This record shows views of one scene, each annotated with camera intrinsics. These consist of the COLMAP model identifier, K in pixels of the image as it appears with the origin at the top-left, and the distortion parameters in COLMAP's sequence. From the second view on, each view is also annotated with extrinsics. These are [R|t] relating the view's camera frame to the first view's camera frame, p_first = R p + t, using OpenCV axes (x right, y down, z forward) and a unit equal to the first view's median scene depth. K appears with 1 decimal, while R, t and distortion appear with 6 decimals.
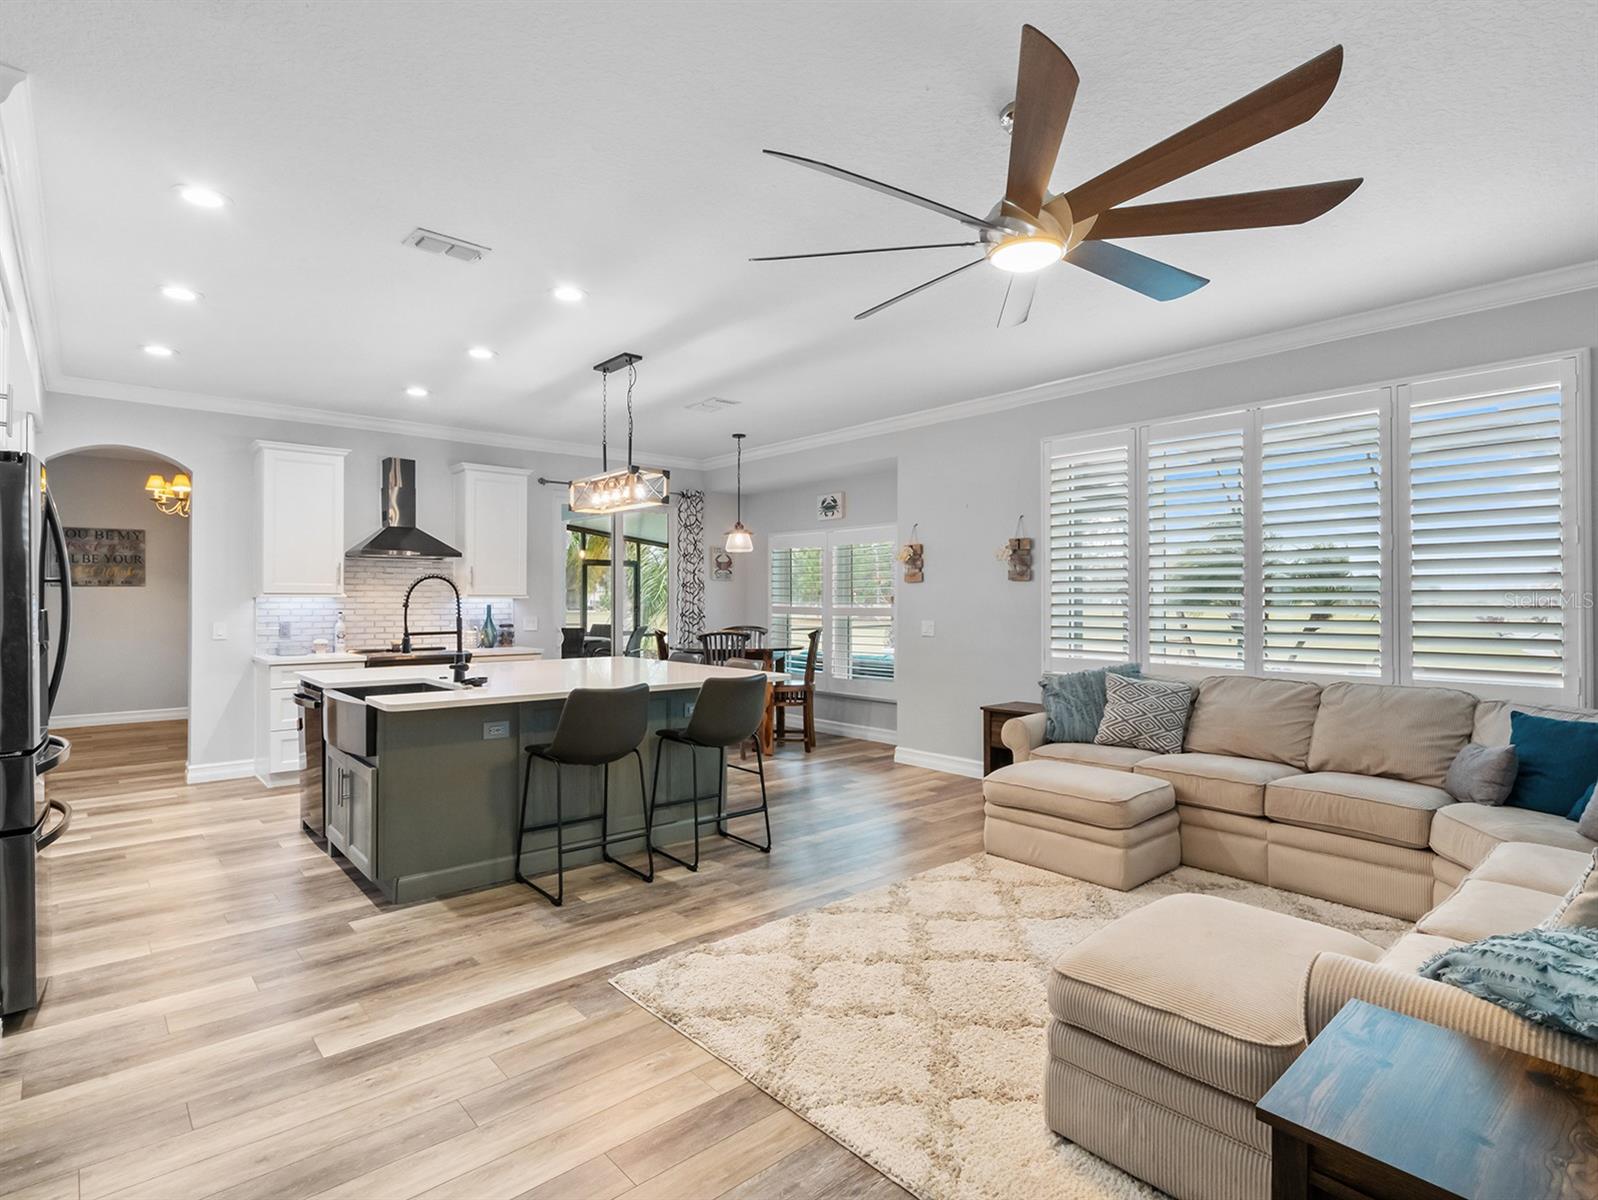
lens RADIAL K [[821.3, 0, 796.0], [0, 821.3, 599.5], [0, 0, 1]] dist [-0.003216, 0.003451]
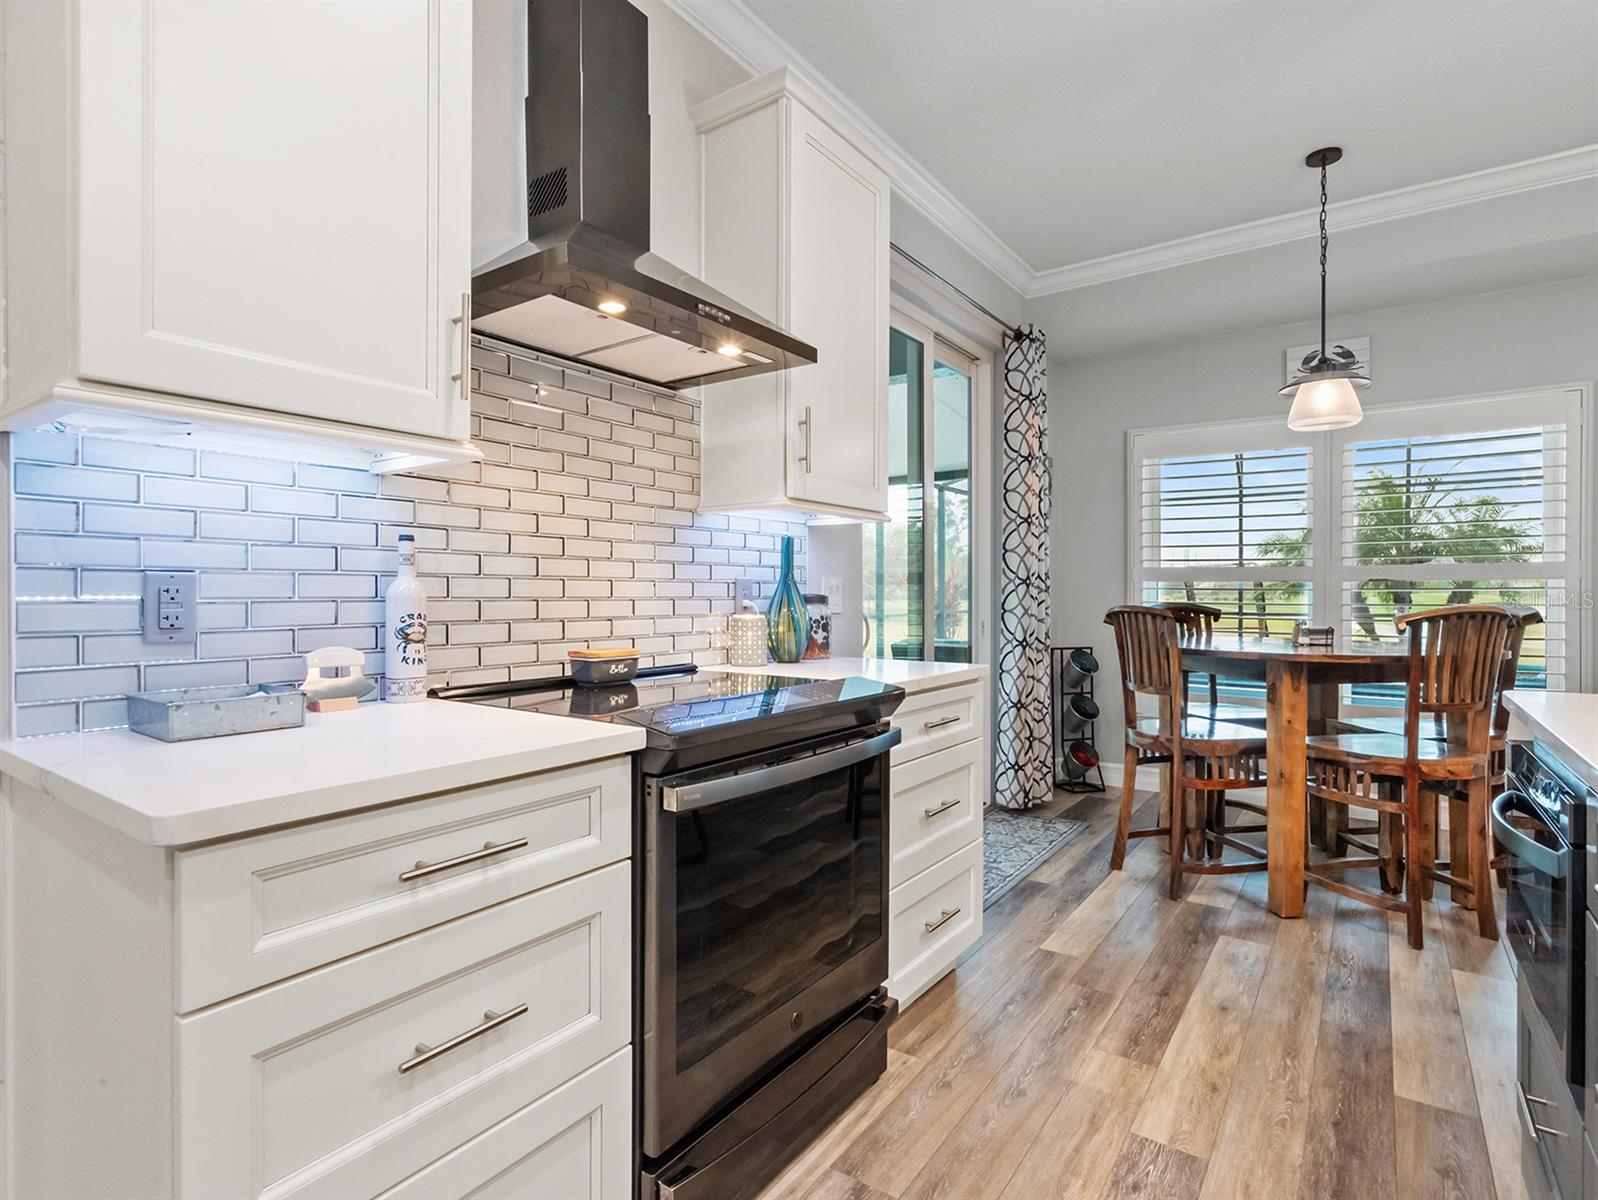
lens RADIAL K [[821.3, 0, 799.4], [0, 821.3, 596.7], [0, 0, 1]] dist [-0.003216, 0.003451]
pose [[0.973126, -0.001398, 0.230271, -0.456855], [-0.000066, 0.999980, 0.006350, 0.029552], [-0.230275, -0.006194, 0.973106, 0.673768]]
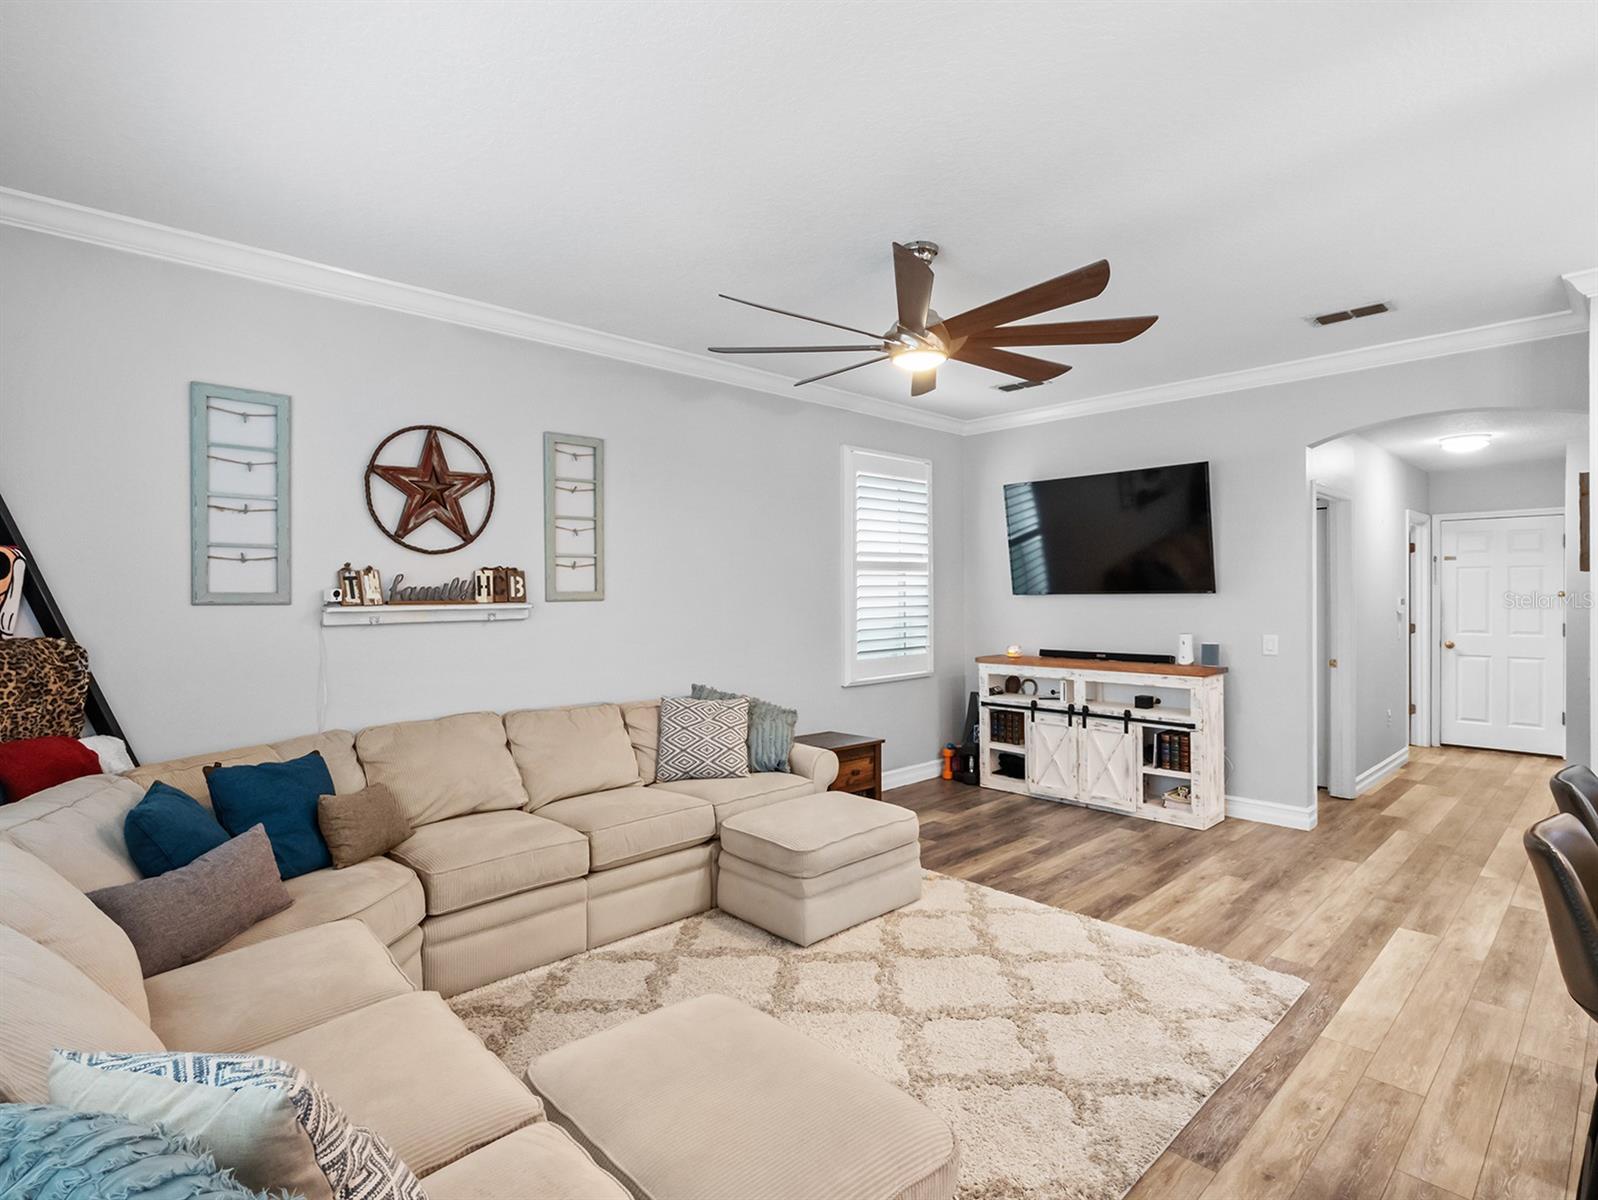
lens RADIAL K [[821.3, 0, 786.8], [0, 821.3, 593.7], [0, 0, 1]] dist [-0.003216, 0.003451]
pose [[-0.999346, 0.005526, -0.035738, 0.190864], [0.005551, 0.999984, -0.000592, -0.014940], [0.035735, -0.000790, -0.999361, 0.816651]]
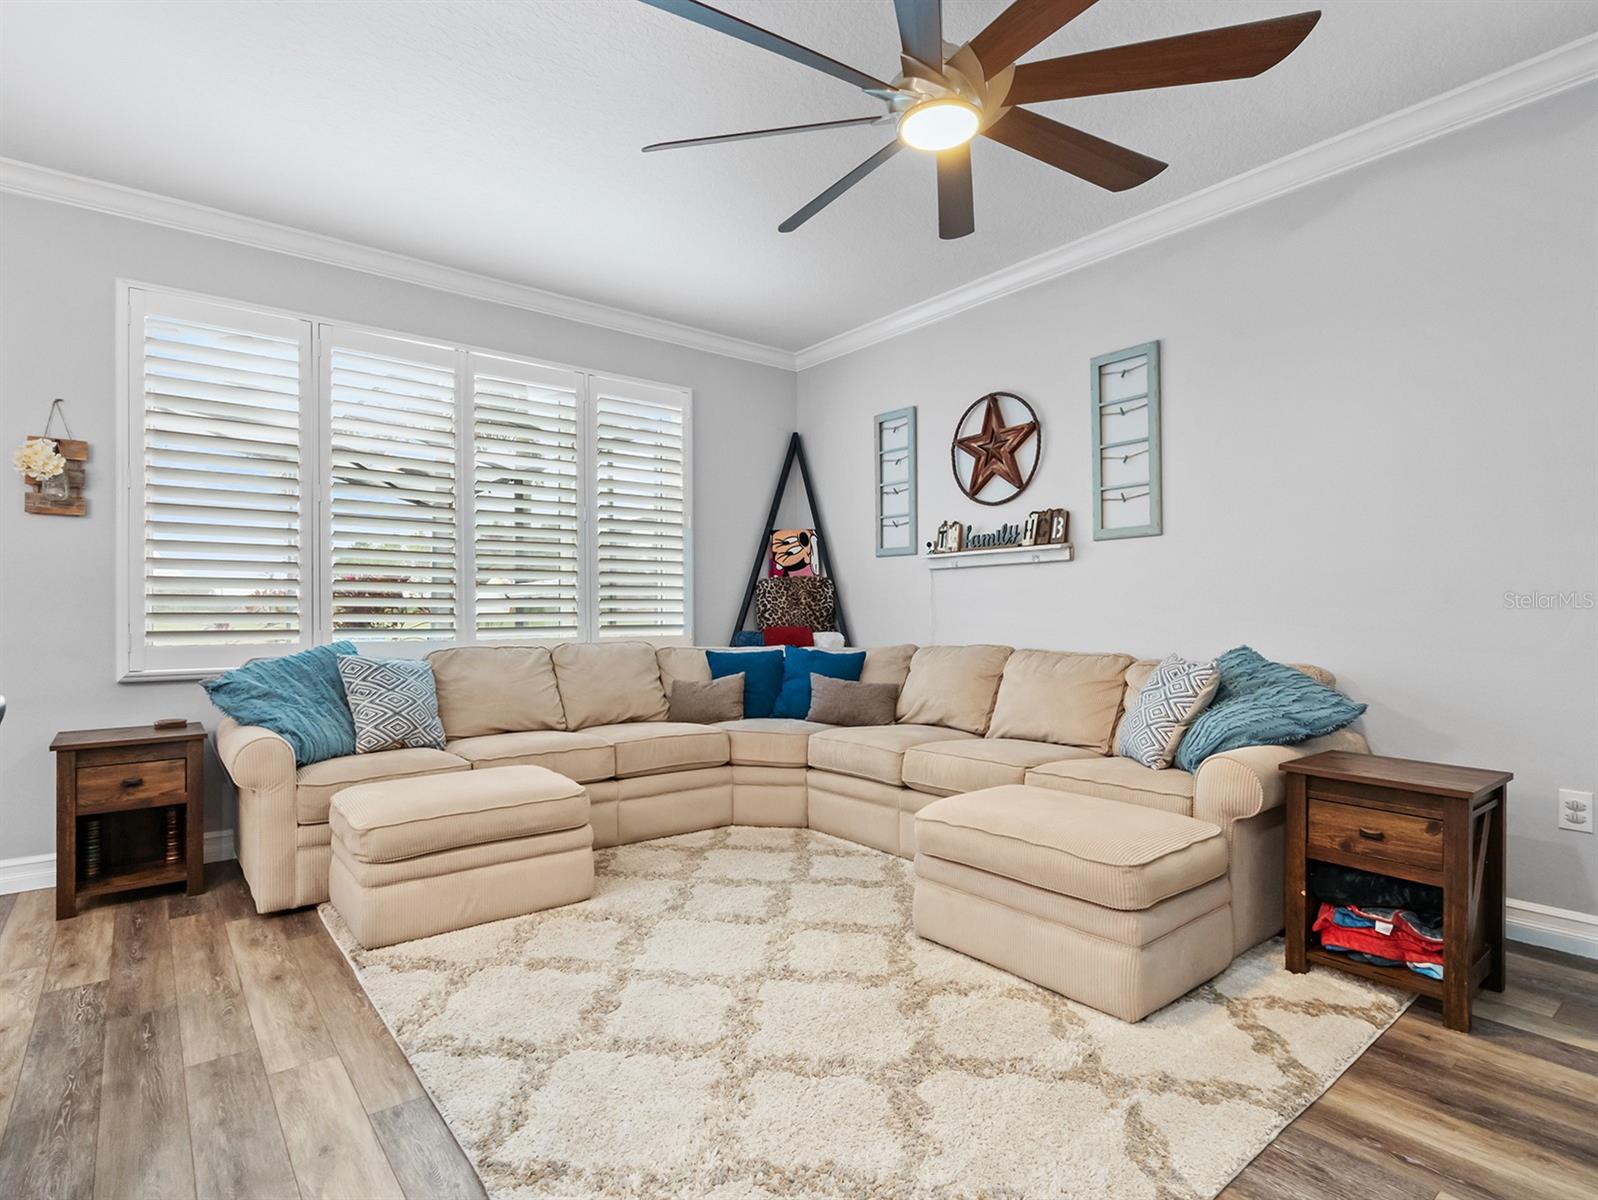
lens RADIAL K [[821.3, 0, 794.8], [0, 821.3, 601.9], [0, 0, 1]] dist [-0.003216, 0.003451]
pose [[0.047201, 0.011708, 0.998817, -0.213416], [0.002213, 0.999928, -0.011826, 0.036202], [-0.998883, 0.002769, 0.047172, 0.392715]]
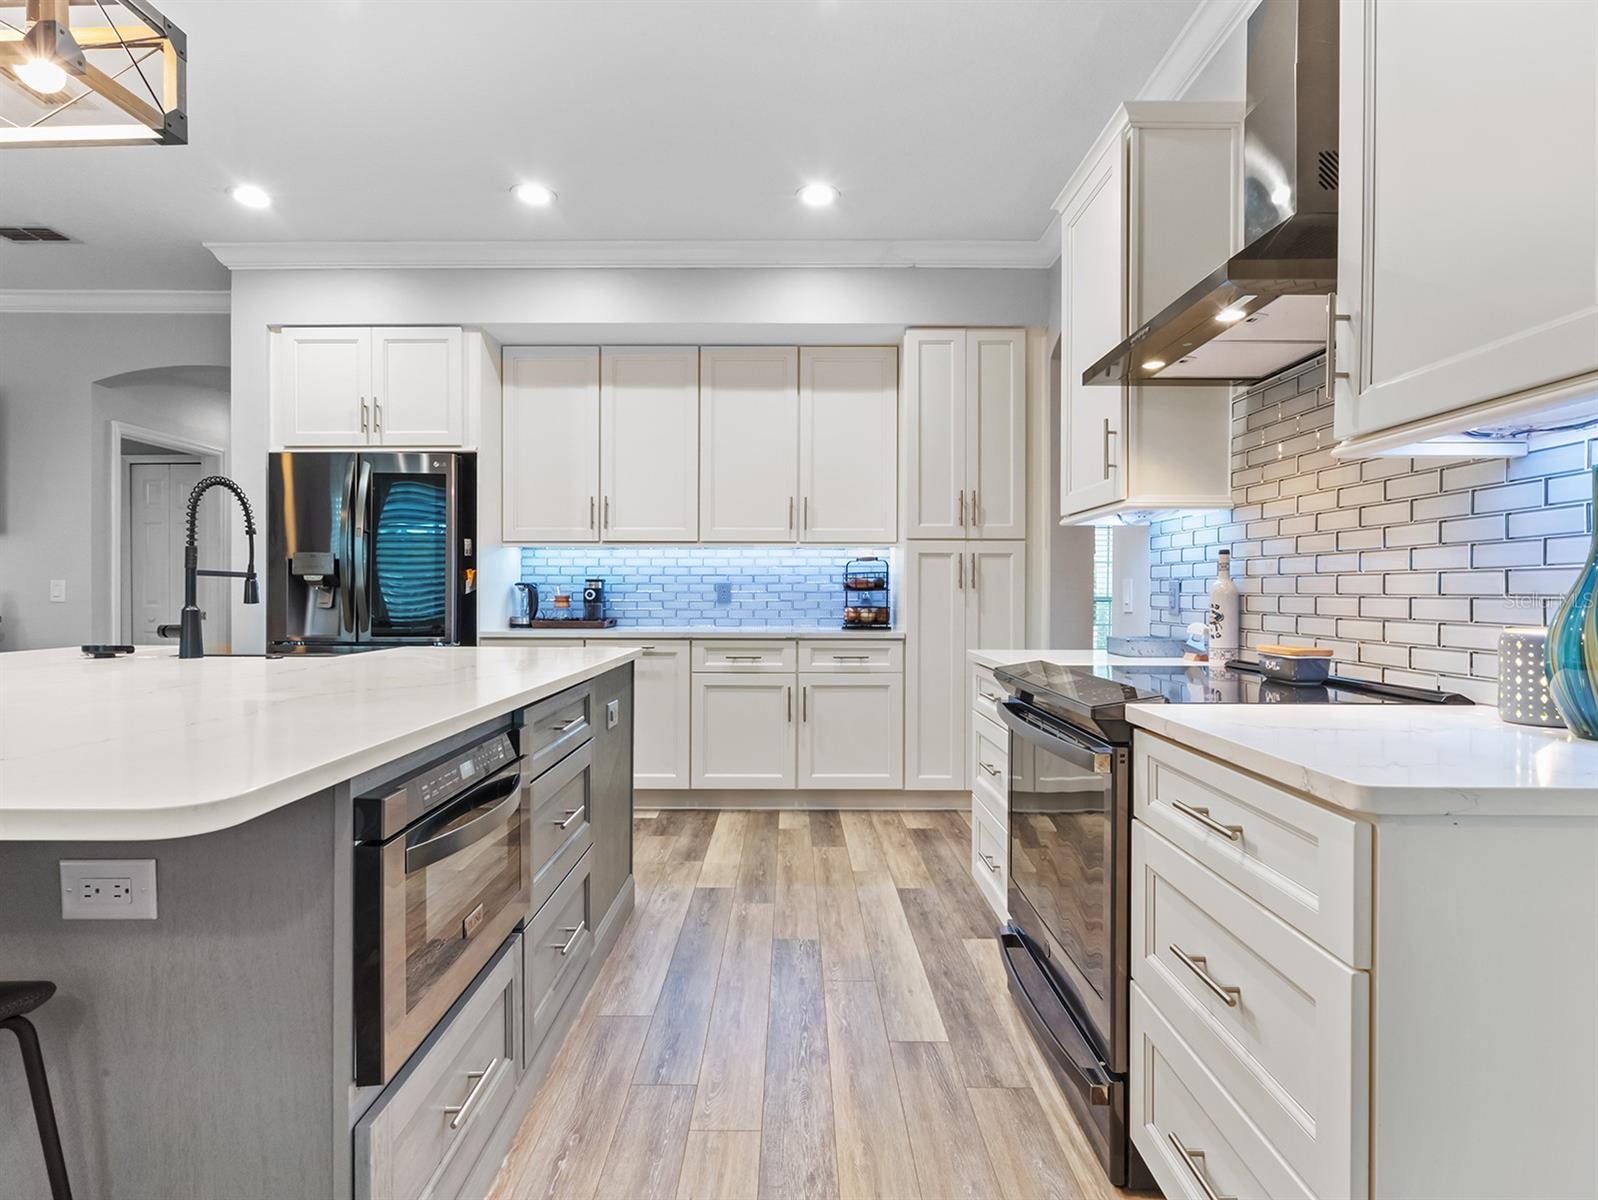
lens RADIAL K [[821.3, 0, 790.9], [0, 821.3, 595.5], [0, 0, 1]] dist [-0.003216, 0.003451]
pose [[-0.665110, 0.000566, -0.746745, -0.153885], [-0.002273, 0.999994, 0.002782, 0.031655], [0.746742, 0.003547, -0.665104, 1.004140]]
